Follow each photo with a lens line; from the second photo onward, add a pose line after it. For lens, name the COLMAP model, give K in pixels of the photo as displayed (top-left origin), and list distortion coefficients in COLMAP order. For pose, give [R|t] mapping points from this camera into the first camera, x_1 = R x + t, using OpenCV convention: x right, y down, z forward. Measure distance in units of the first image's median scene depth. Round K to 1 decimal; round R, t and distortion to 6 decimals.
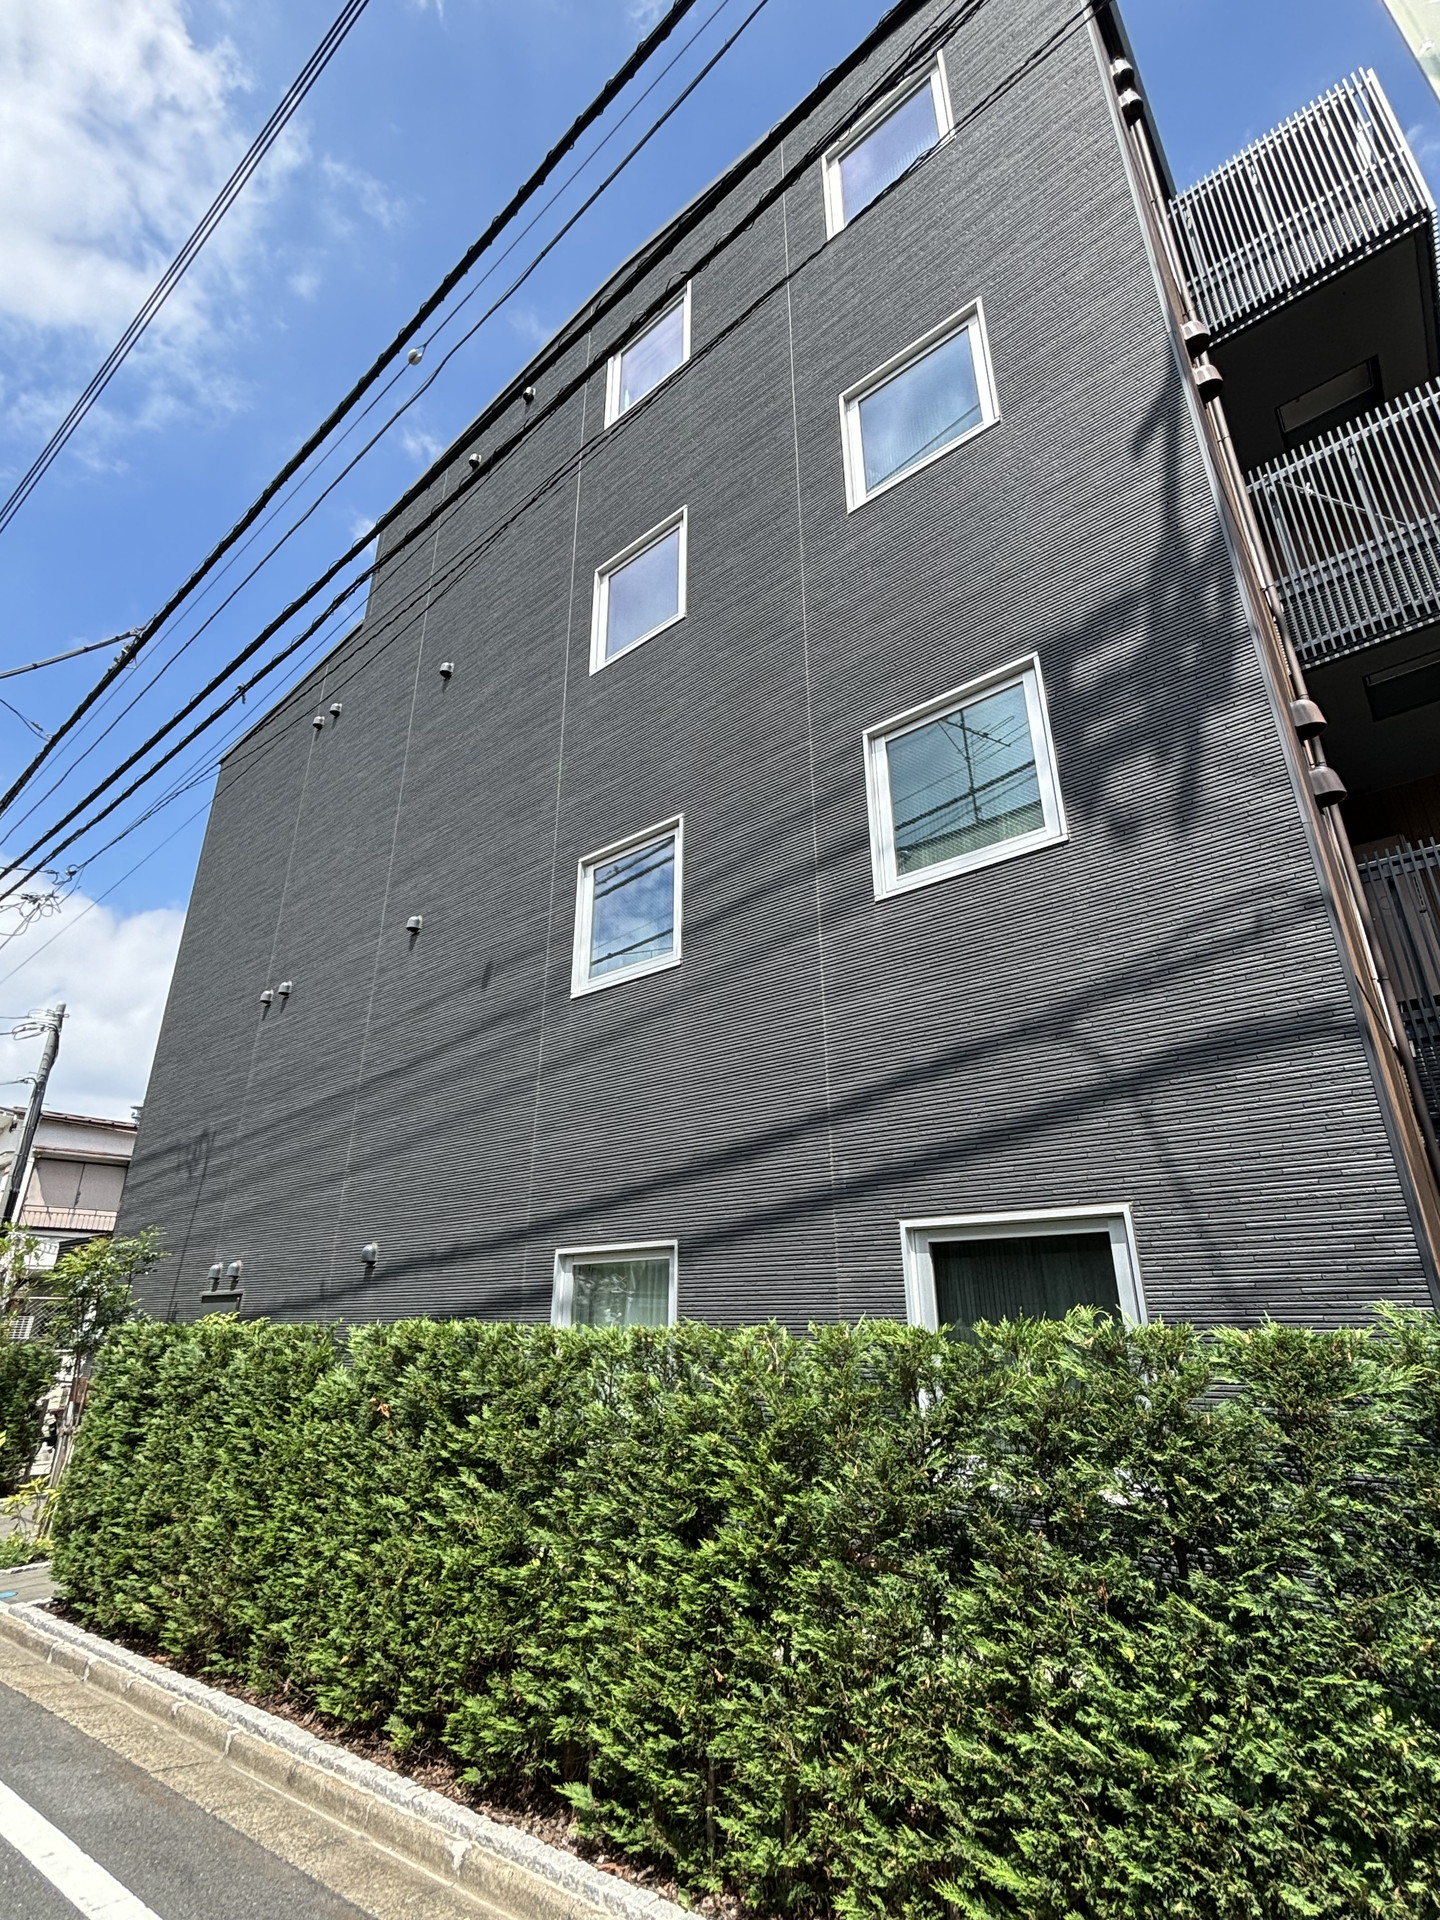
lens RADIAL K [[909.0, 0, 720.0], [0, 909.0, 960.0], [0, 0, 1]] dist [0.004225, 0.001073]
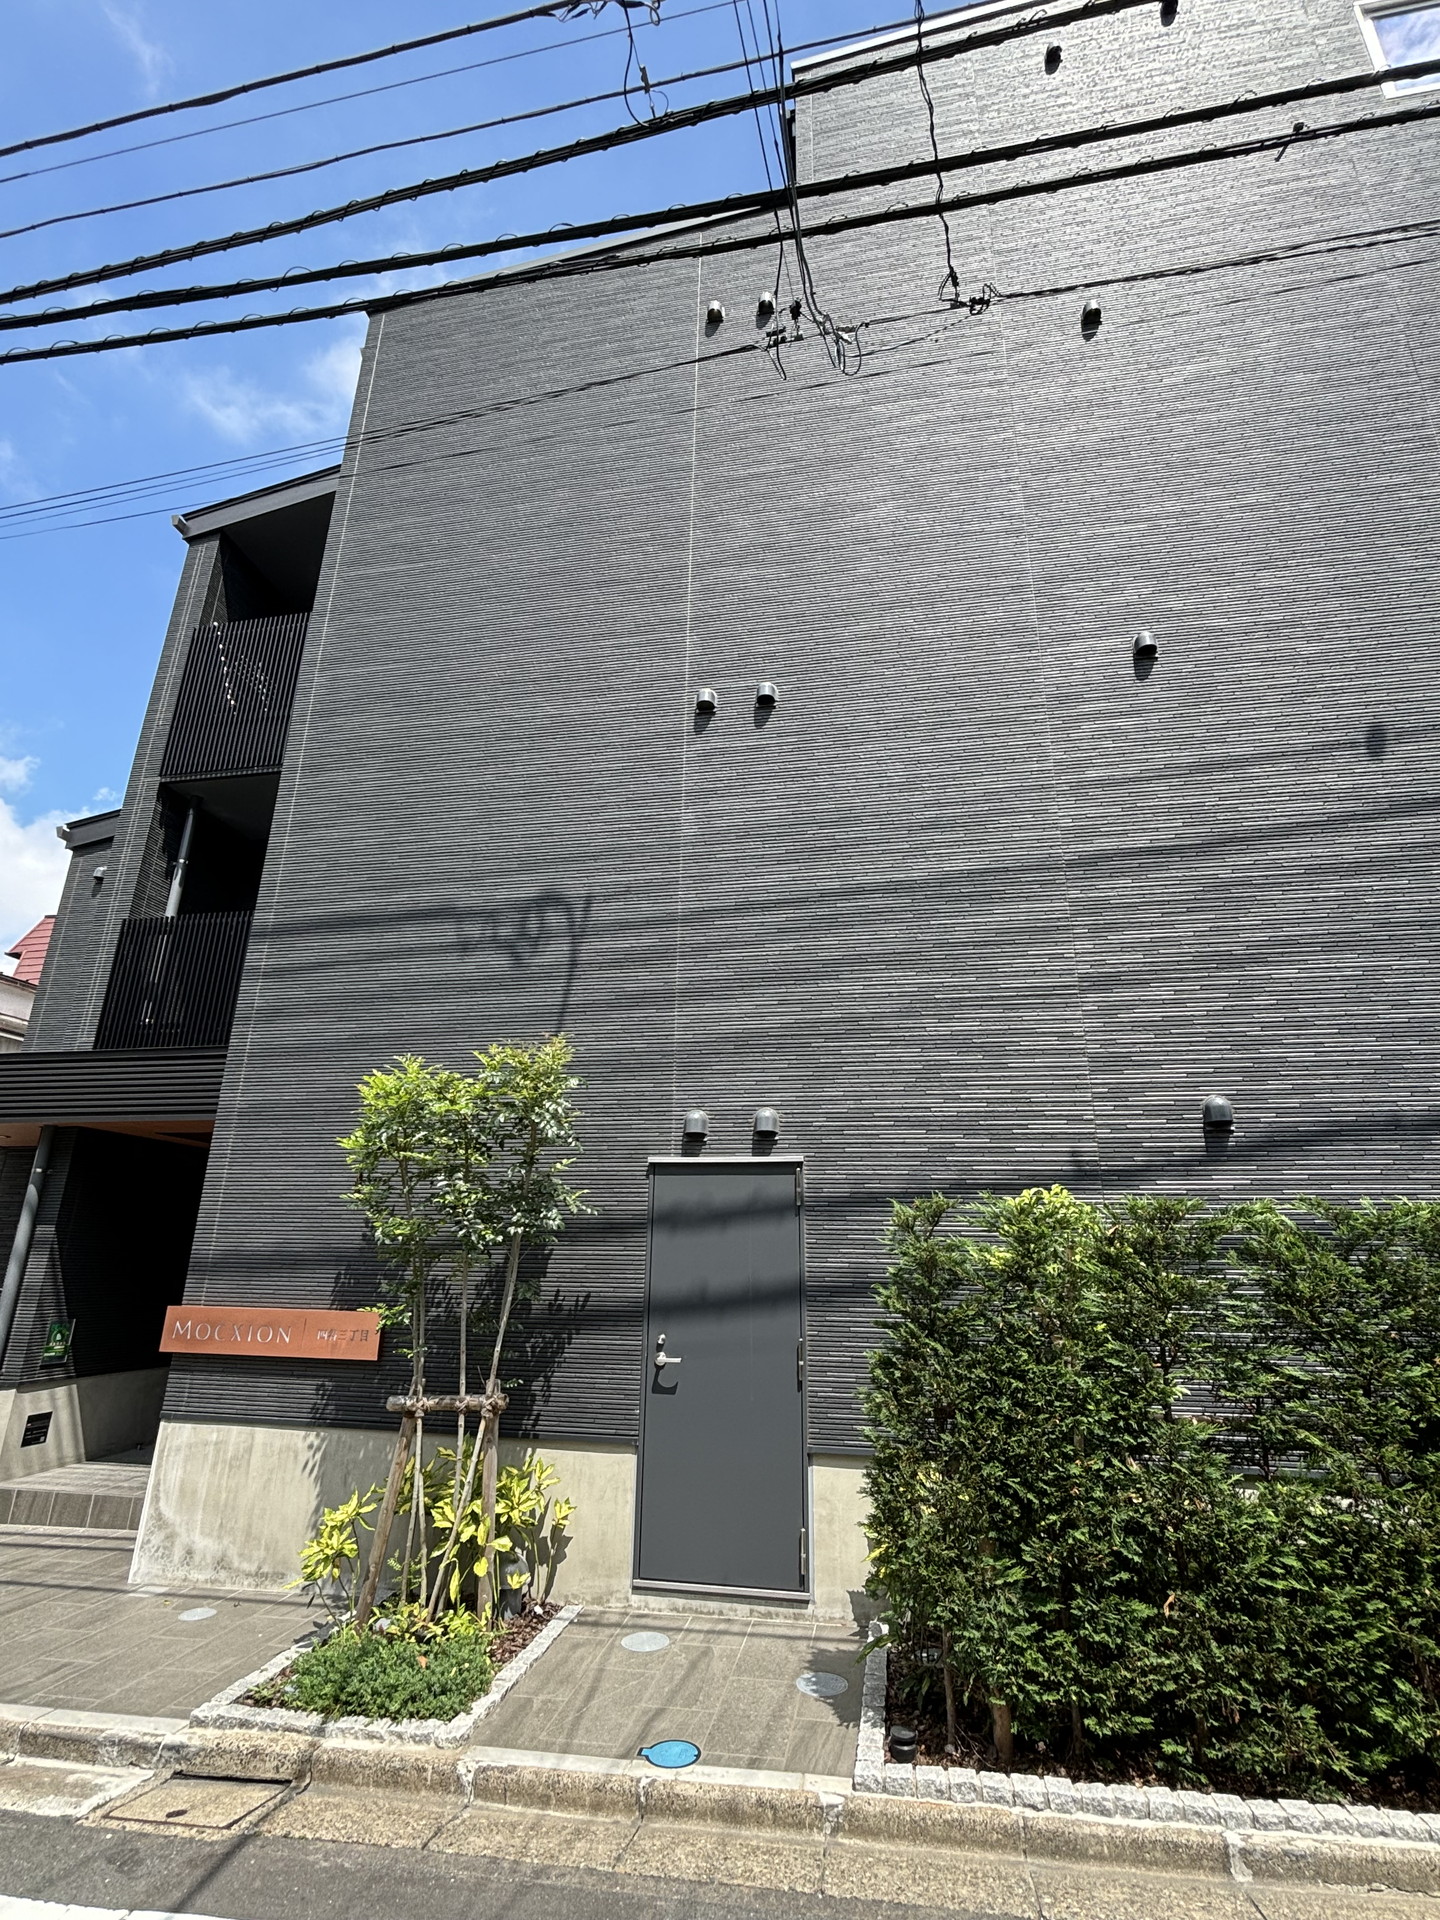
lens RADIAL K [[909.0, 0, 720.0], [0, 909.0, 960.0], [0, 0, 1]] dist [0.004225, 0.001073]
pose [[0.874581, 0.163971, 0.456314, -0.910990], [-0.194363, 0.980724, 0.020108, 0.246033], [-0.444221, -0.106277, 0.889592, 0.530579]]
